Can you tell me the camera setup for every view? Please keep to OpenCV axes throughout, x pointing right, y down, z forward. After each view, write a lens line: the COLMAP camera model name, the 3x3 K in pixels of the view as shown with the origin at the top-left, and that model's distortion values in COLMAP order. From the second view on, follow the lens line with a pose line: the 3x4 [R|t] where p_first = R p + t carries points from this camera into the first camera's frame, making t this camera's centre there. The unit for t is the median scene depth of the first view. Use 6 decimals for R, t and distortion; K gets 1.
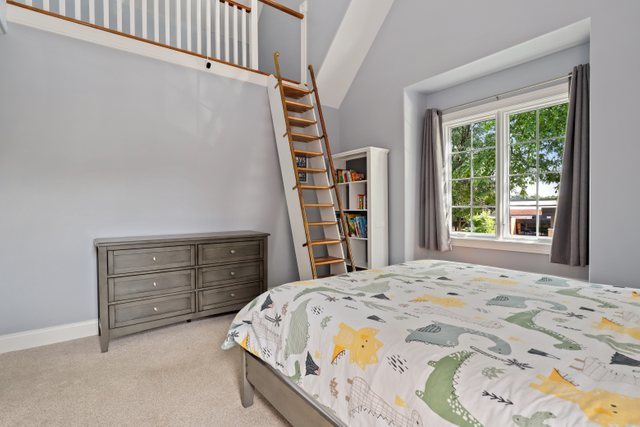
lens RADIAL K [[315.6, 0, 320.0], [0, 315.6, 213.5], [0, 0, 1]] dist [0.000600, 0.000171]
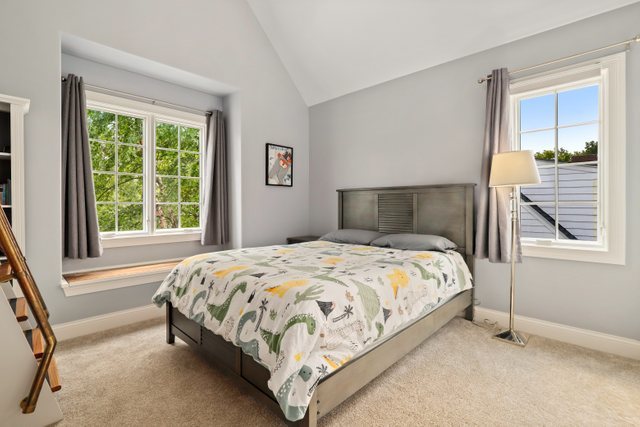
lens RADIAL K [[295.3, 0, 320.0], [0, 295.3, 213.5], [0, 0, 1]] dist [-0.000412, -0.000072]
pose [[-0.158743, -0.017741, 0.987161, -0.612751], [0.018458, 0.999610, 0.020933, -0.000308], [-0.987147, 0.021544, -0.158354, 0.713624]]
